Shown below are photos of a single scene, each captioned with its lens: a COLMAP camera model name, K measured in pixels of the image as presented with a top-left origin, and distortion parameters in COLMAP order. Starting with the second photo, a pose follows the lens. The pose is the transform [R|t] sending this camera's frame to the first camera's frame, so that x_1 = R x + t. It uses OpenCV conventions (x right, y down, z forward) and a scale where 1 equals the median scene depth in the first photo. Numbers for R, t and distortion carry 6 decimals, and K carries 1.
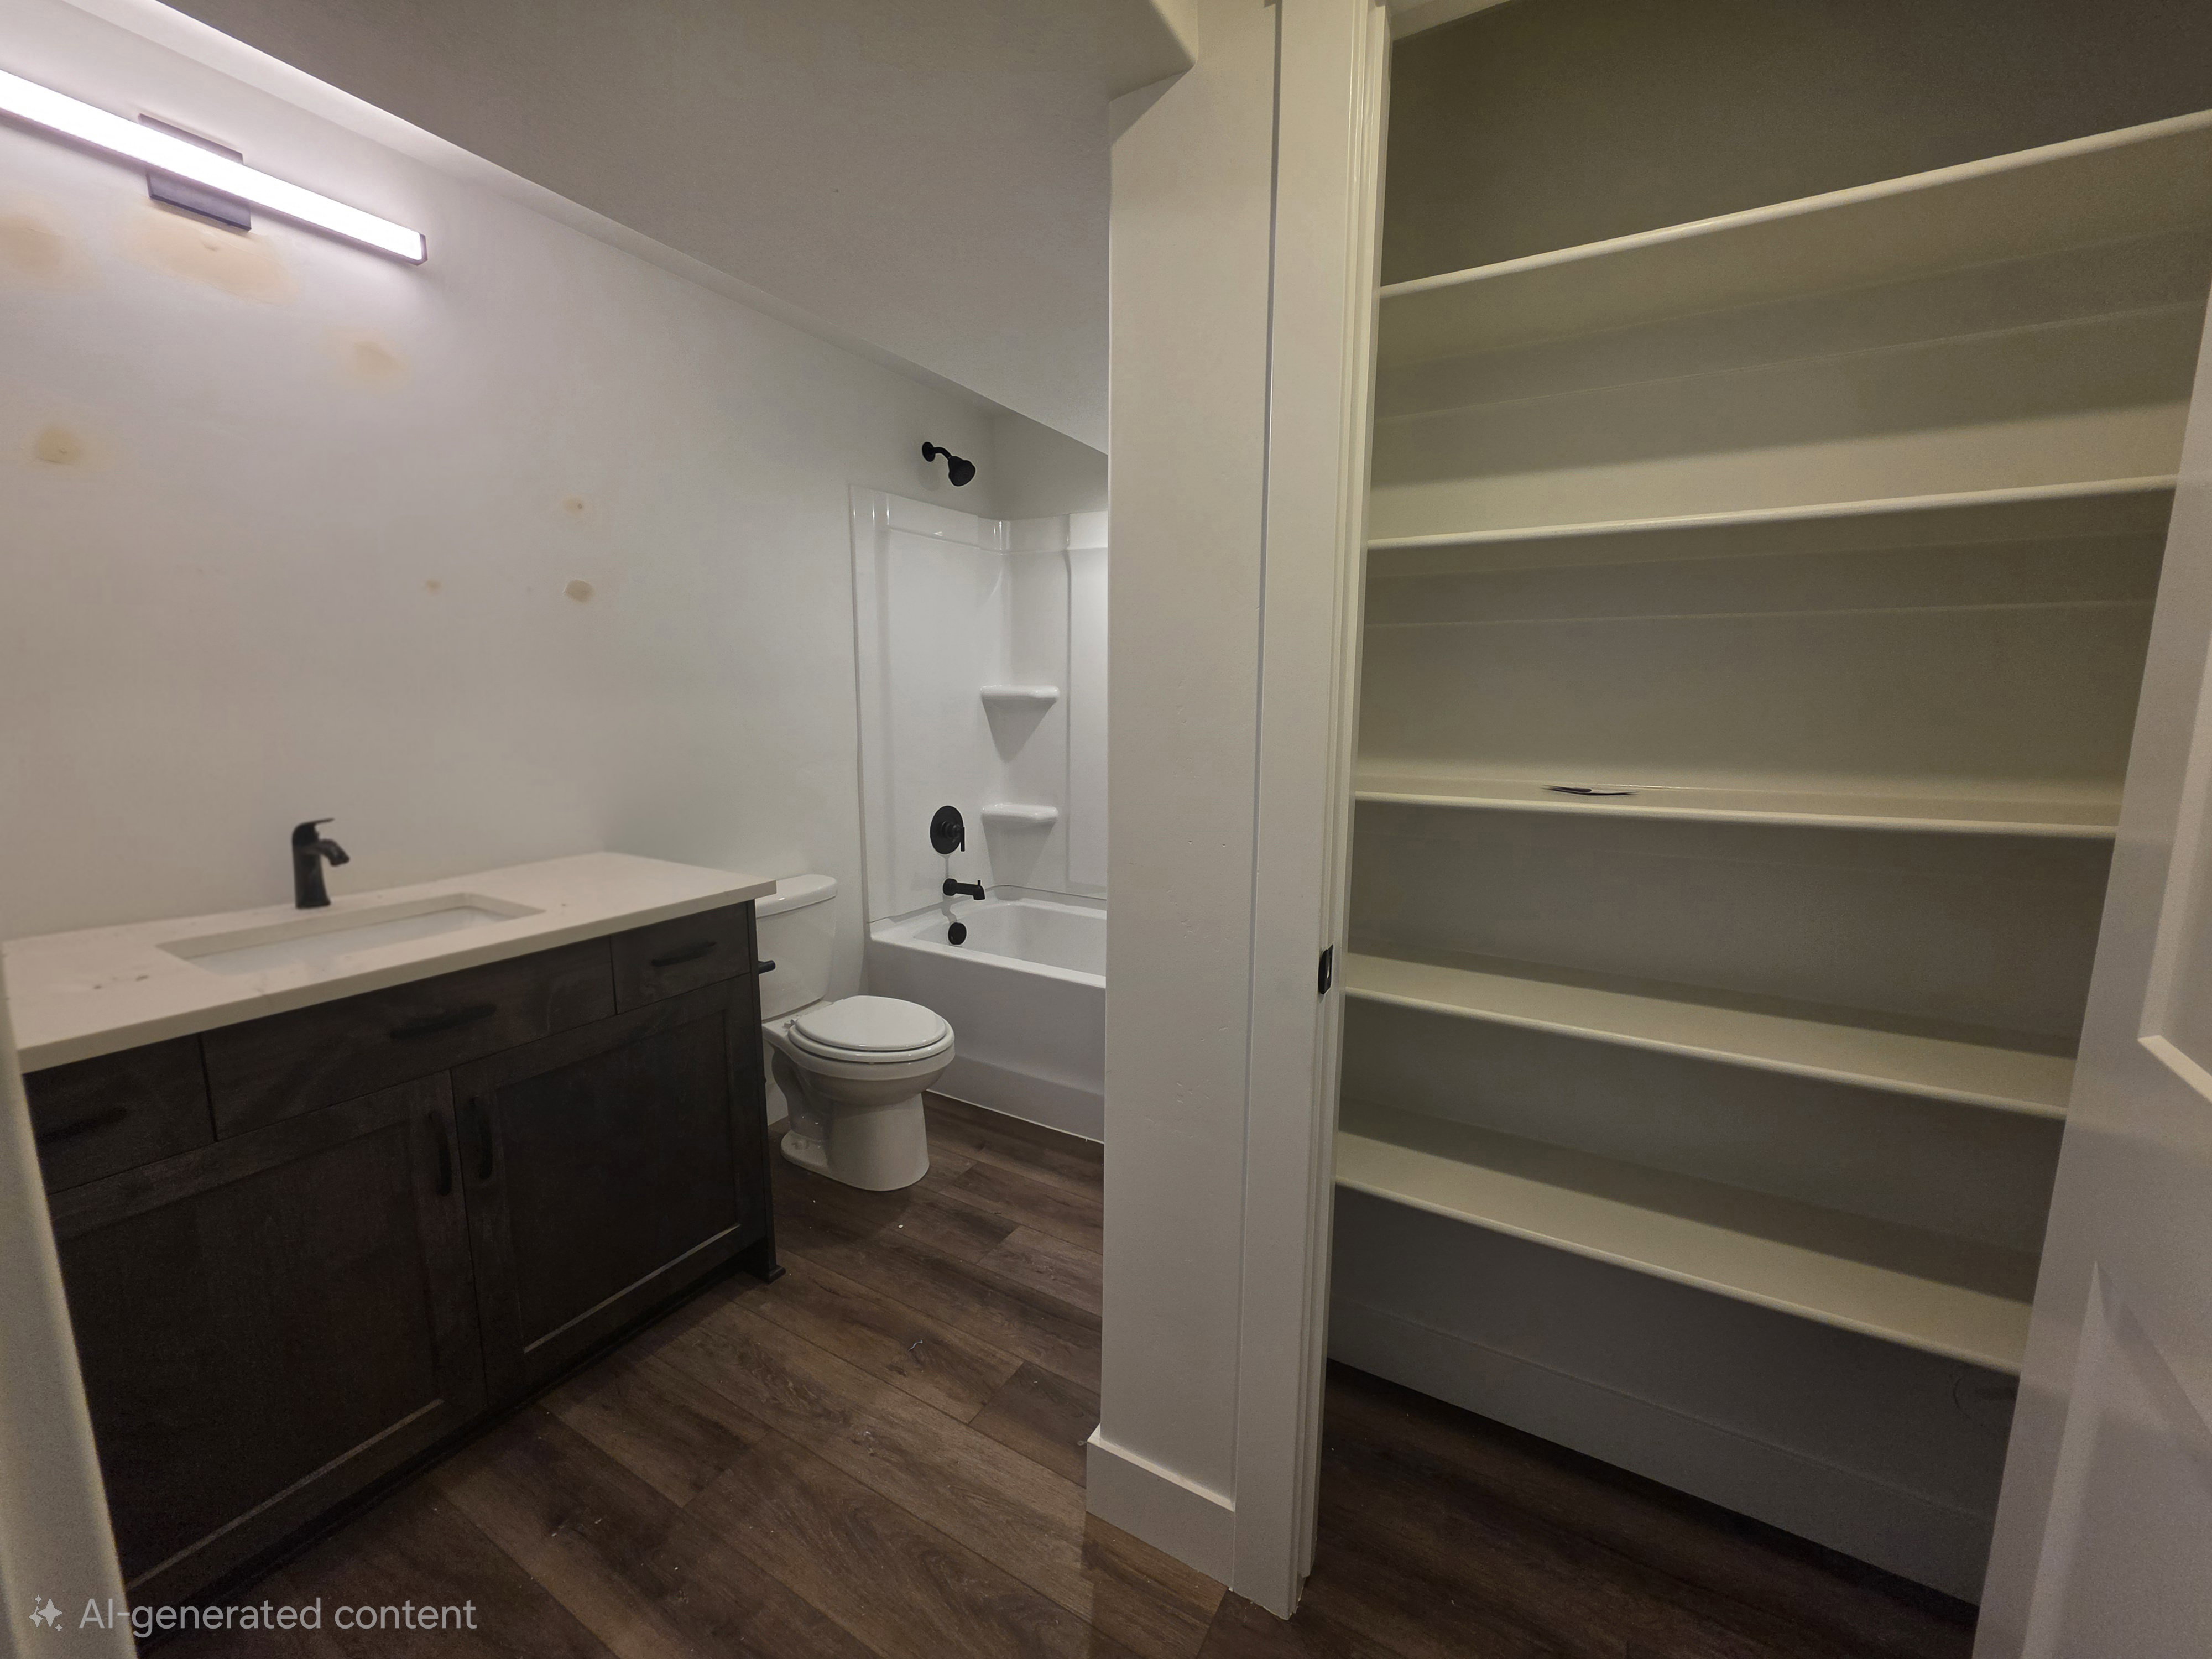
lens RADIAL K [[886.2, 0, 1123.4], [0, 886.2, 832.4], [0, 0, 1]] dist [-0.006413, 0.002110]
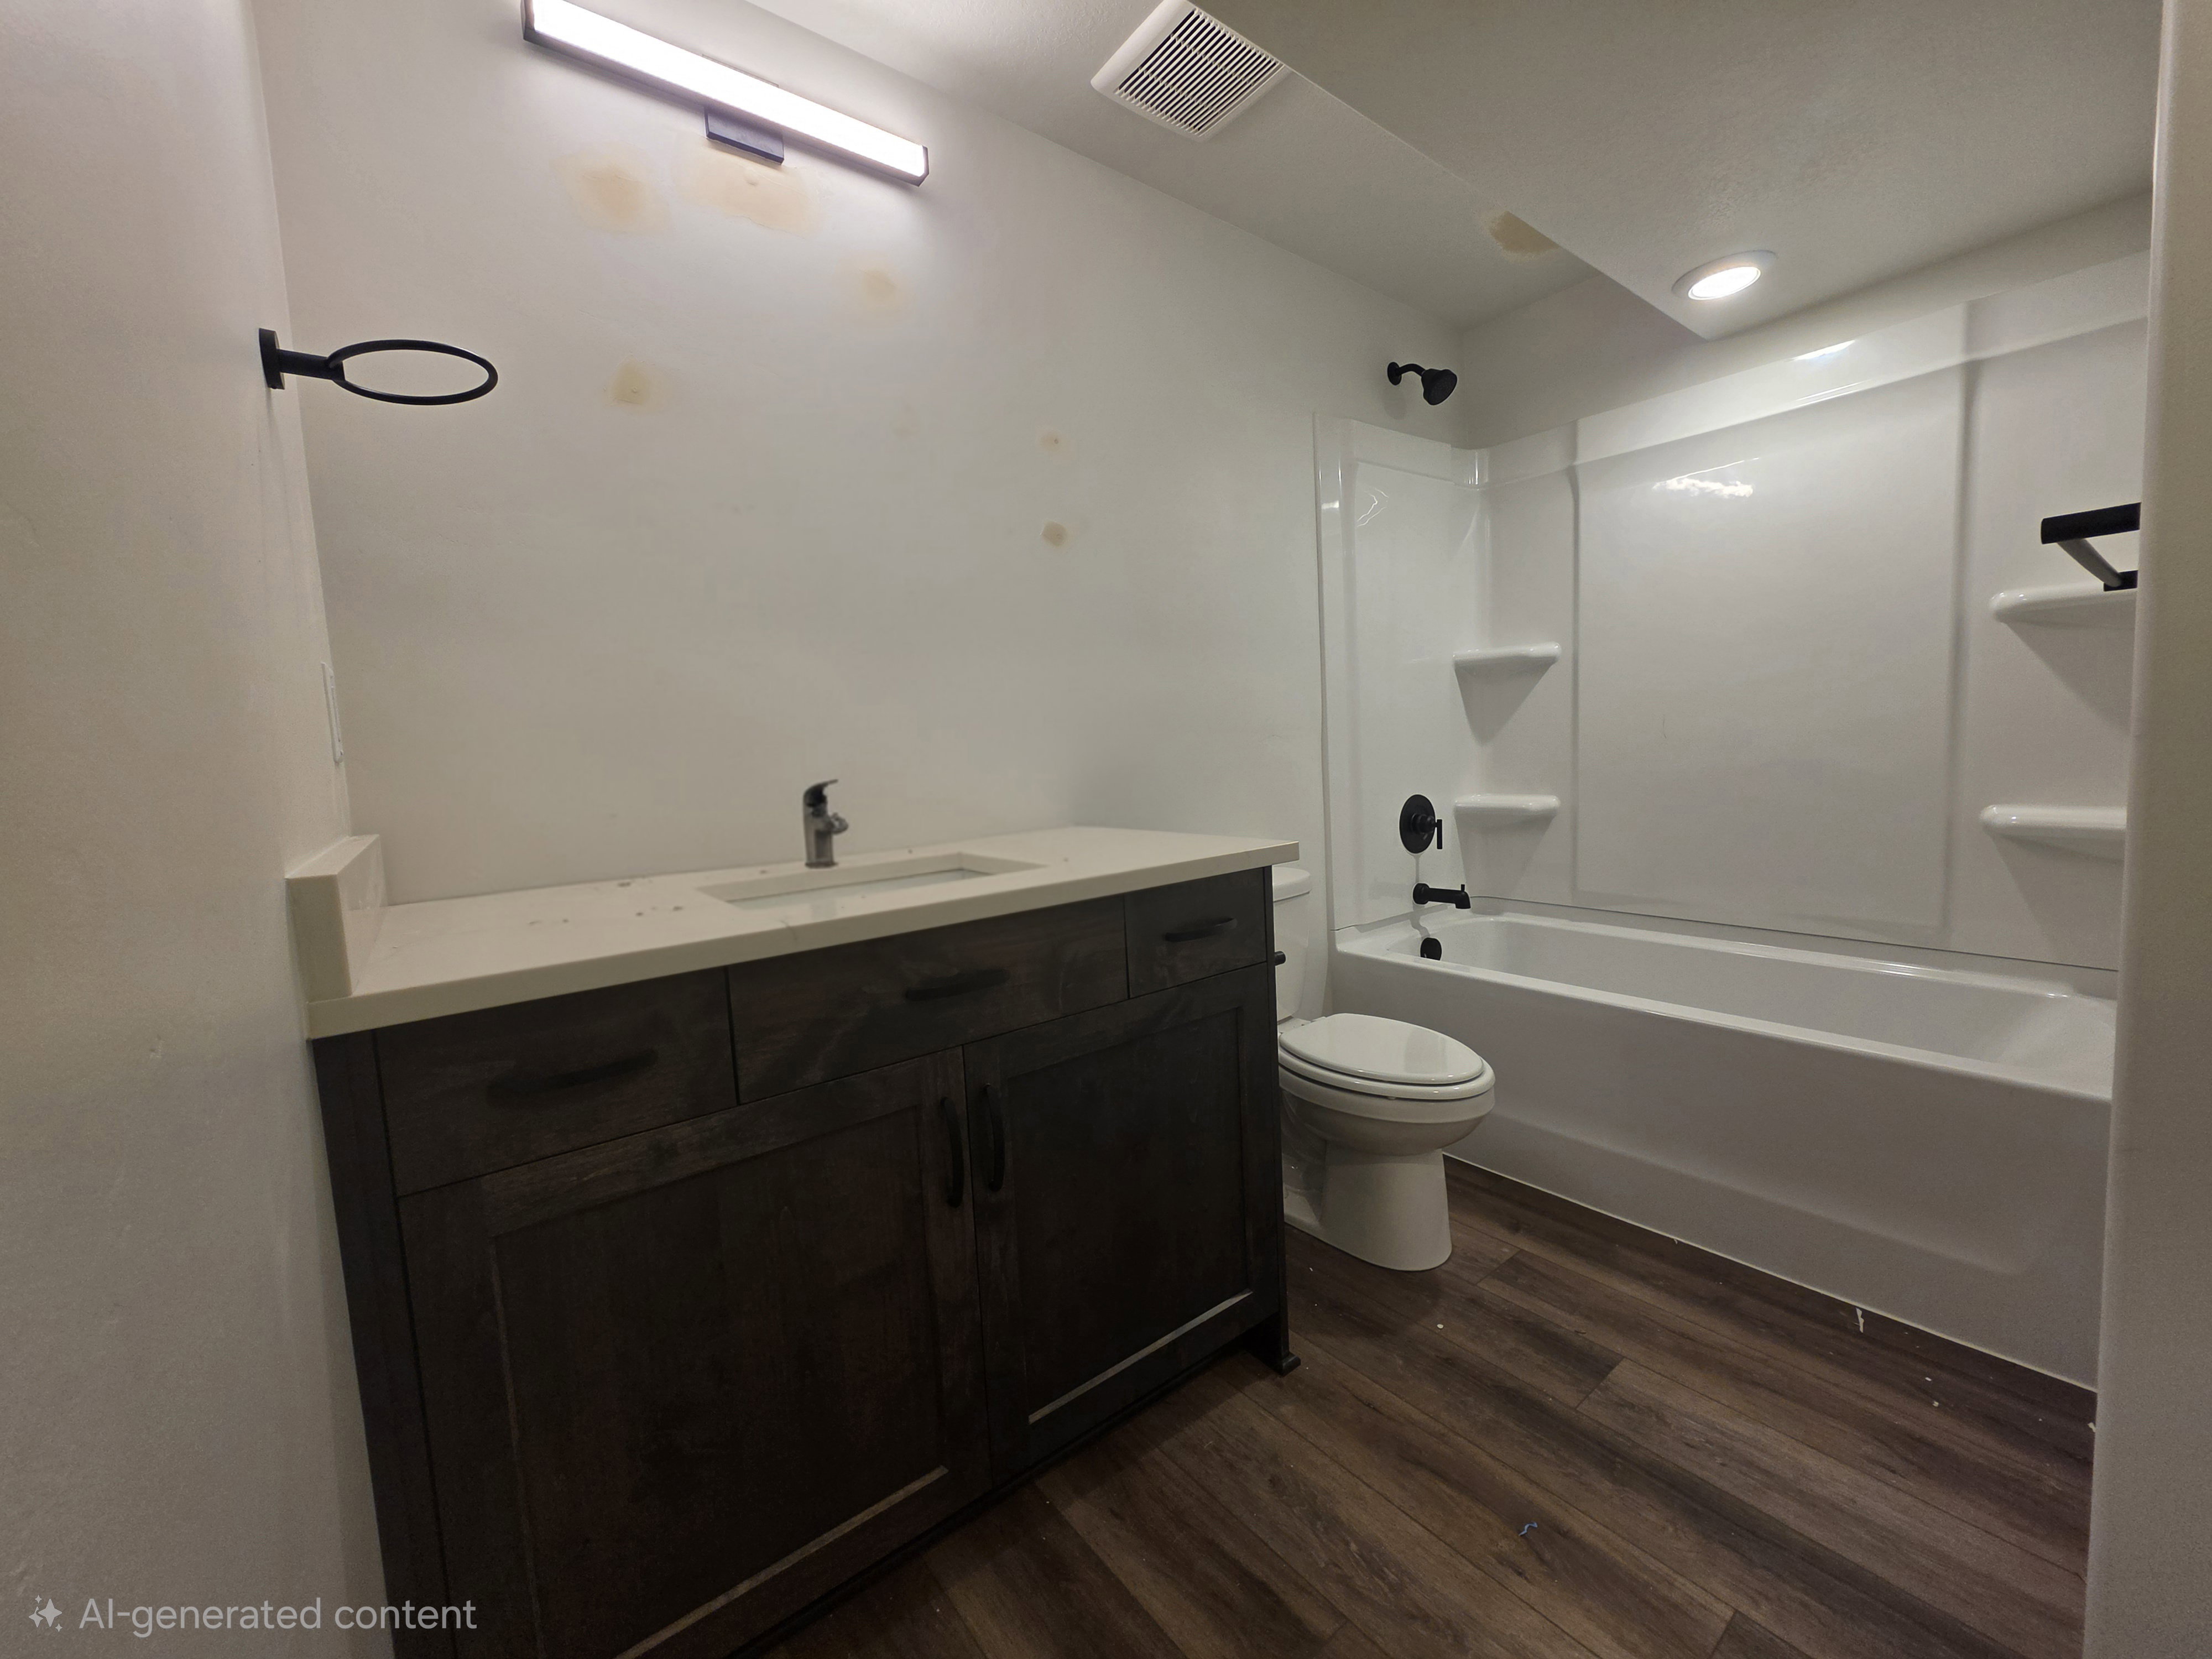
lens RADIAL K [[886.2, 0, 1113.4], [0, 886.2, 846.9], [0, 0, 1]] dist [-0.006413, 0.002110]
pose [[0.923184, -0.009673, -0.384236, -0.266333], [-0.005899, 0.999209, -0.039329, 0.096579], [0.384312, 0.038575, 0.922397, 0.251320]]
